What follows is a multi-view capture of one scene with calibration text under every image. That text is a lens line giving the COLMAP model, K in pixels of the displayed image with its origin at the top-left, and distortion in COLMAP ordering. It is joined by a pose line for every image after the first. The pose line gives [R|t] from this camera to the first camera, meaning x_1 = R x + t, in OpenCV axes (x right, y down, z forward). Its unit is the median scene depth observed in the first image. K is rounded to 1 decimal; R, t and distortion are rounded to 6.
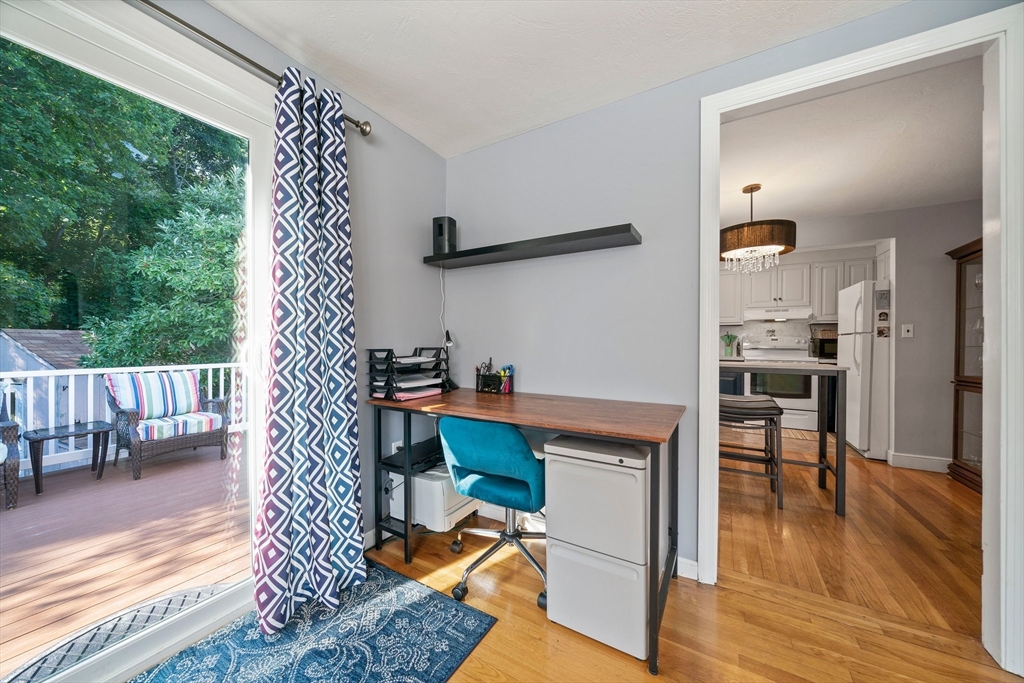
lens RADIAL K [[350.6, 0, 514.3], [0, 350.6, 340.5], [0, 0, 1]] dist [-0.005445, -0.000003]
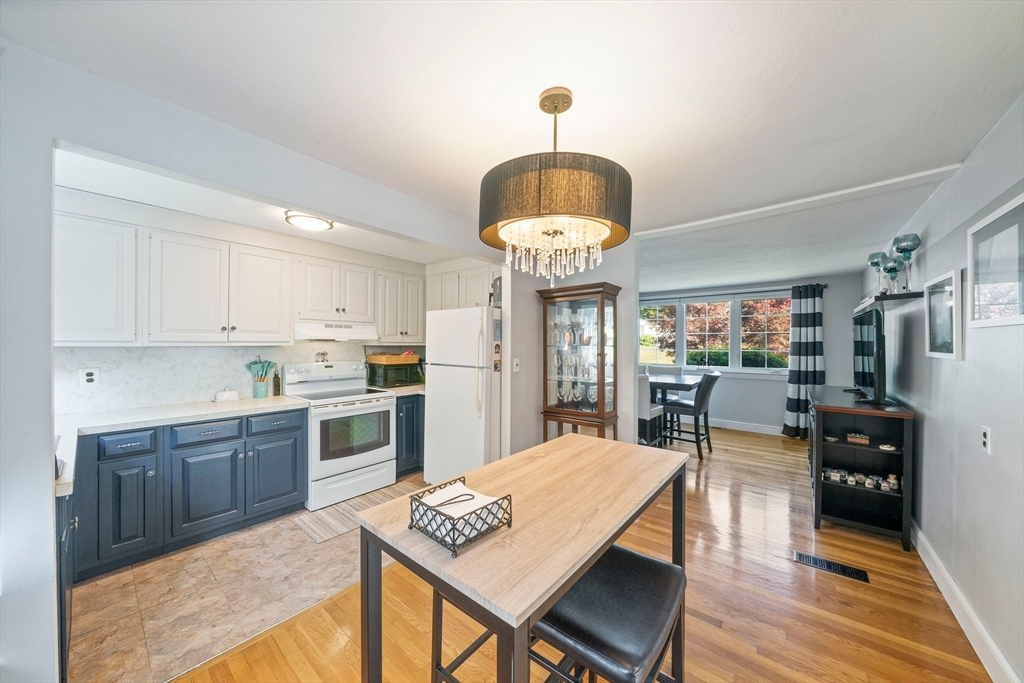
lens RADIAL K [[350.2, 0, 511.9], [0, 350.2, 345.5], [0, 0, 1]] dist [-0.005132, -0.000057]
pose [[0.153881, -0.013797, 0.987993, 0.133894], [-0.008758, 0.999844, 0.015326, -0.071740], [-0.988051, -0.011011, 0.153736, 0.647803]]
